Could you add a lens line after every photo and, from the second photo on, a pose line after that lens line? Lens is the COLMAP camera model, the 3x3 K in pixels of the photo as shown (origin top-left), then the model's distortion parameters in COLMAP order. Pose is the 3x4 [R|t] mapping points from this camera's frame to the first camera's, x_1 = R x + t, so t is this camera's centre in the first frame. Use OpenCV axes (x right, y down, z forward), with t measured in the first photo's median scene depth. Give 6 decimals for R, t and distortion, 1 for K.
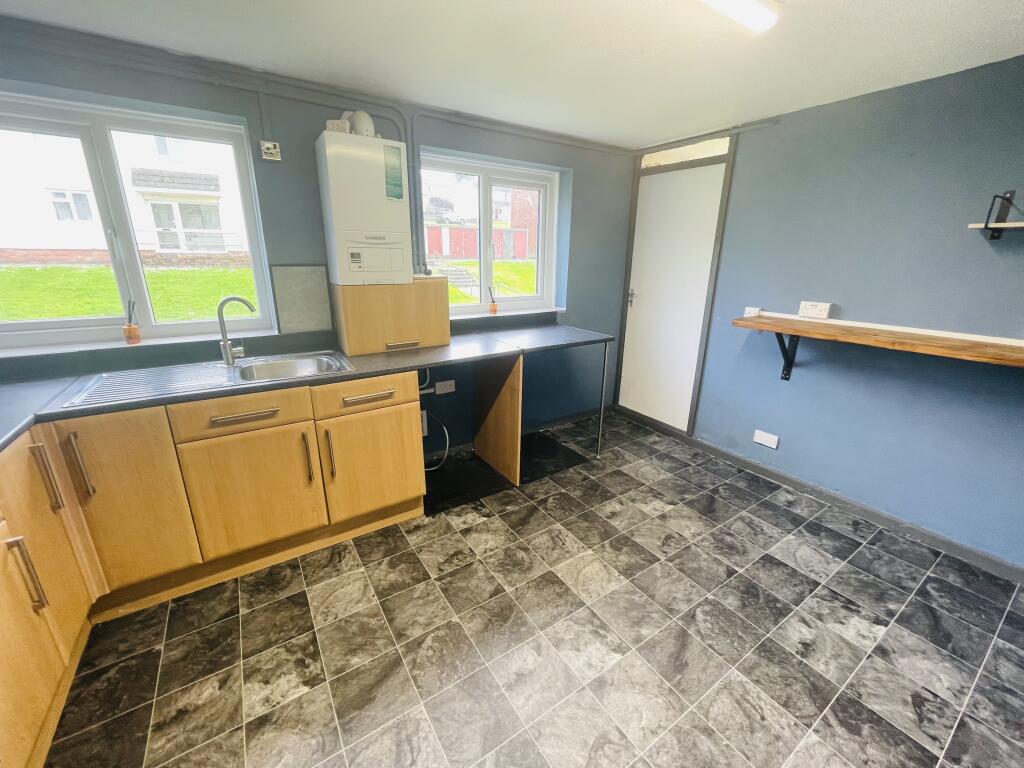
lens RADIAL K [[413.9, 0, 511.9], [0, 413.9, 379.7], [0, 0, 1]] dist [-0.001390, -0.000245]
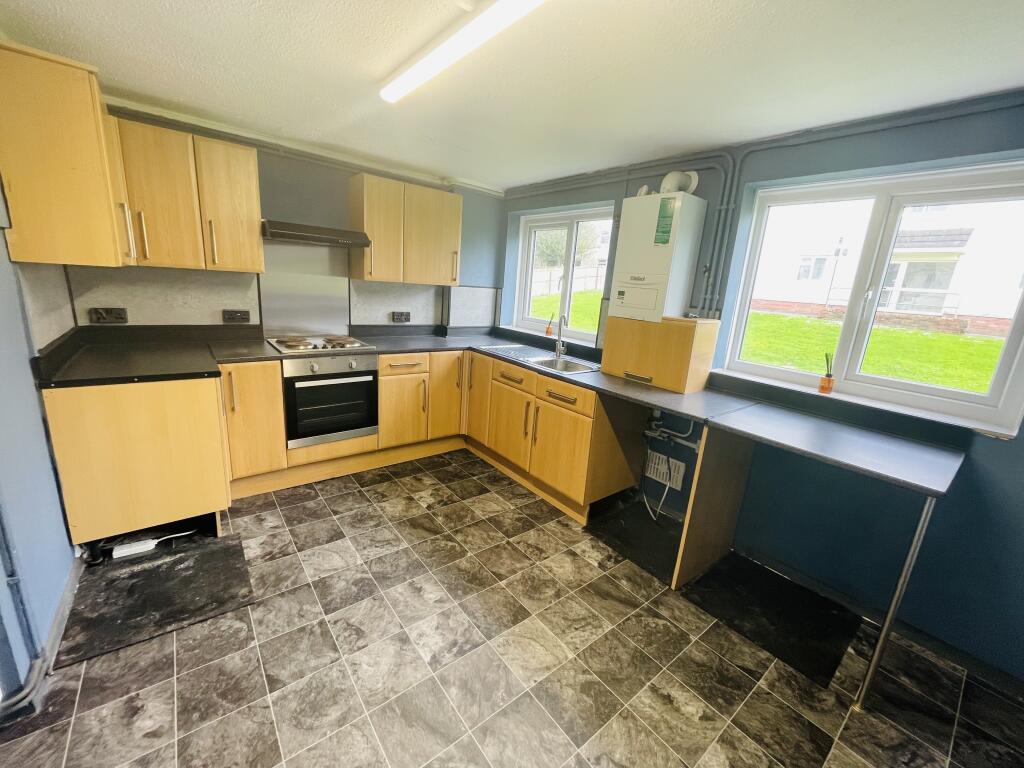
lens RADIAL K [[413.9, 0, 511.9], [0, 413.9, 379.7], [0, 0, 1]] dist [-0.001390, -0.000245]
pose [[0.090910, 0.227625, -0.969496, 0.875782], [-0.356844, 0.916327, 0.181680, -0.184200], [0.929730, 0.329442, 0.164530, 0.621532]]
